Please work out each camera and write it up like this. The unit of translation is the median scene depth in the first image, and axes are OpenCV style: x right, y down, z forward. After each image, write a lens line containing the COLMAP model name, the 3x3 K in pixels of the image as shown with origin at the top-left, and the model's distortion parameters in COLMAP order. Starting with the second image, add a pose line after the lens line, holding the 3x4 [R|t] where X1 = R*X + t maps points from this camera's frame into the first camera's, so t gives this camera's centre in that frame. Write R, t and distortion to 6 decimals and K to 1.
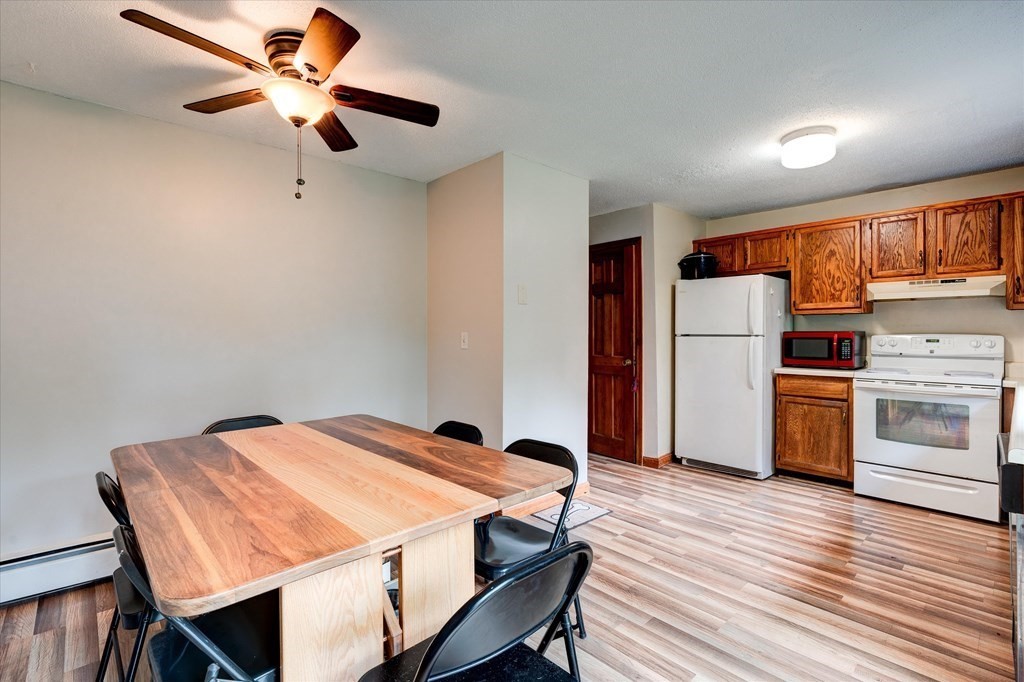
lens RADIAL K [[461.8, 0, 535.0], [0, 461.8, 337.3], [0, 0, 1]] dist [-0.000496, 0.000038]
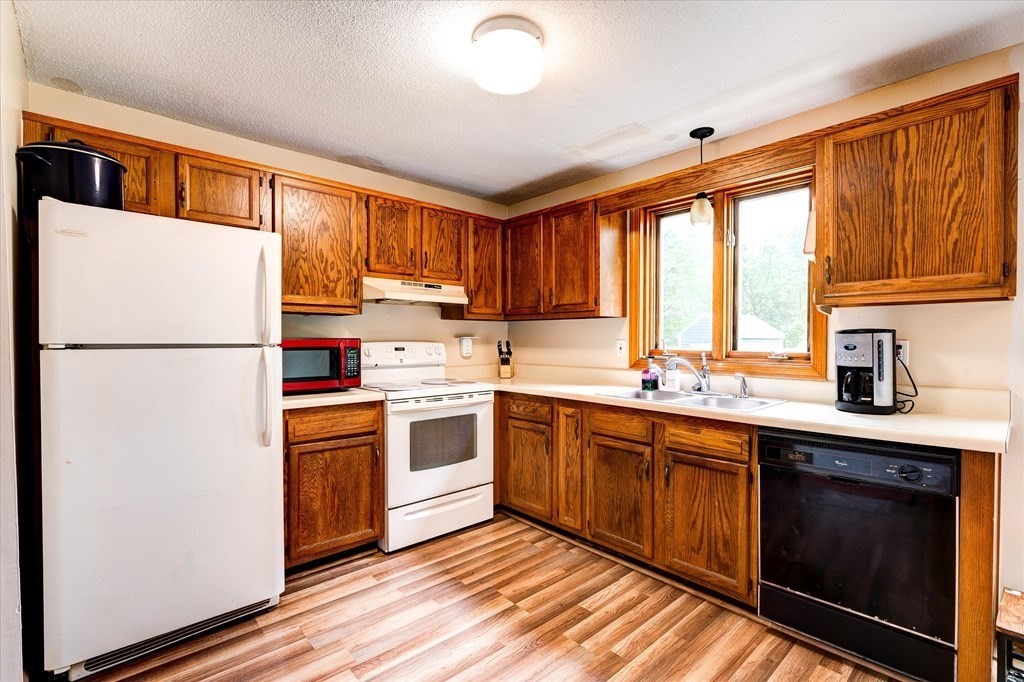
lens RADIAL K [[472.5, 0, 511.2], [0, 472.5, 344.7], [0, 0, 1]] dist [-0.001009, 0.000525]
pose [[0.047057, -0.010311, 0.998839, -0.066404], [0.008477, 0.999915, 0.009923, -0.008651], [-0.998856, 0.008000, 0.047141, 0.739466]]
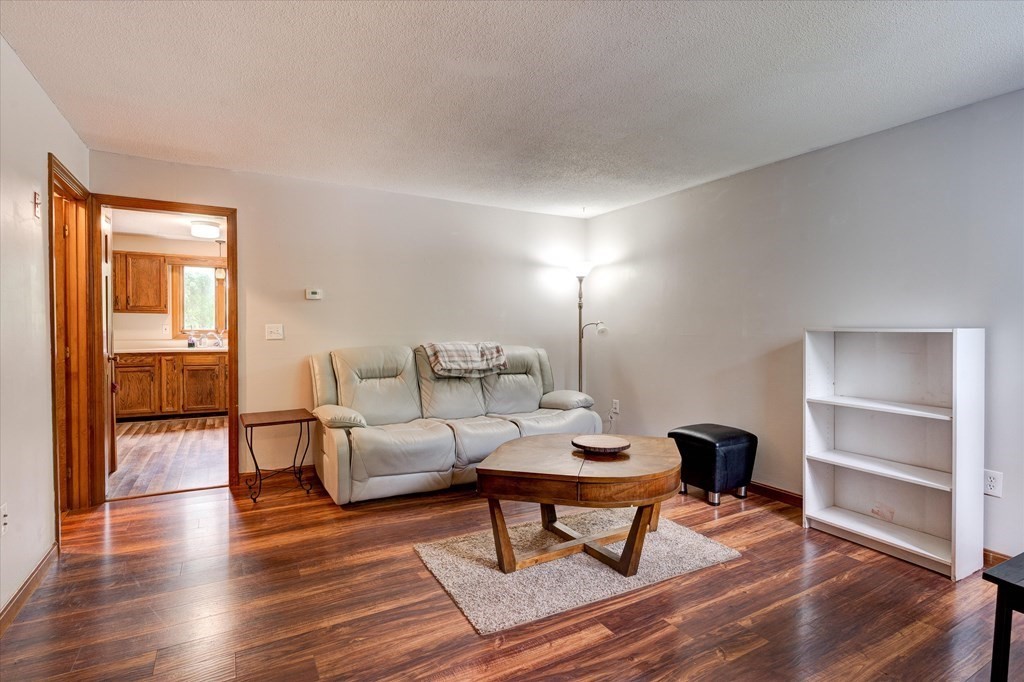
lens RADIAL K [[515.4, 0, 512.0], [0, 515.4, 341.0], [0, 0, 1]] dist [-0.002789, -0.000363]
pose [[-0.962472, -0.008881, 0.271234, -0.948855], [-0.001160, 0.999590, 0.028614, -0.004078], [-0.271377, 0.027225, -0.962088, 2.103246]]
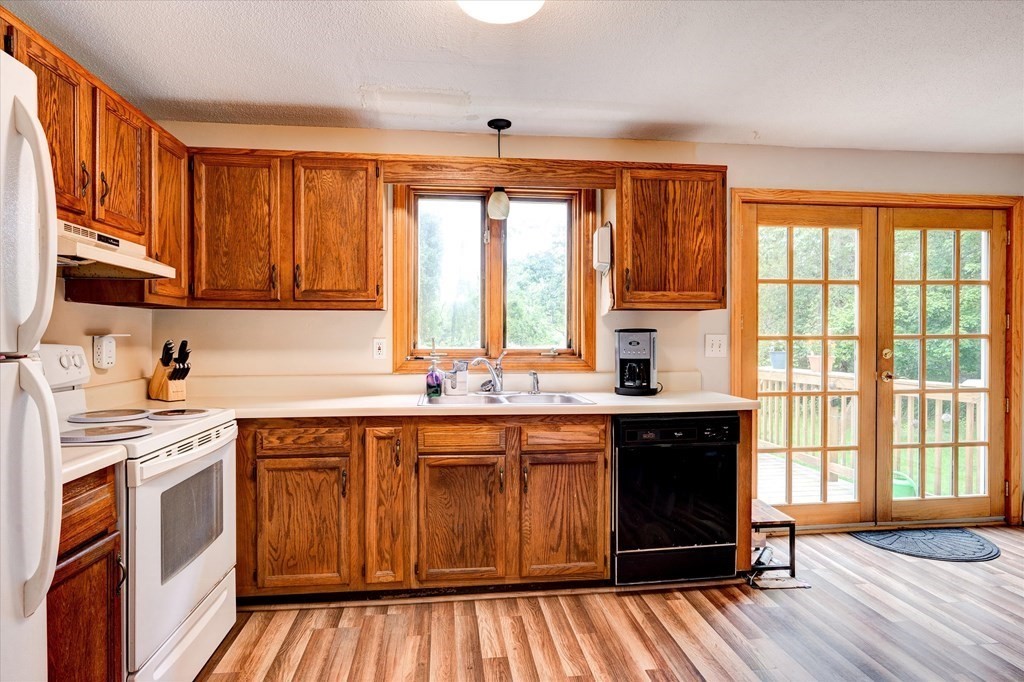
lens RADIAL K [[562.0, 0, 511.1], [0, 562.0, 338.1], [0, 0, 1]] dist [-0.001446, 0.000180]
pose [[-0.787980, 0.000778, 0.615700, 0.151627], [0.008105, 0.999926, 0.009110, -0.013630], [-0.615647, 0.012168, -0.787928, 1.138836]]
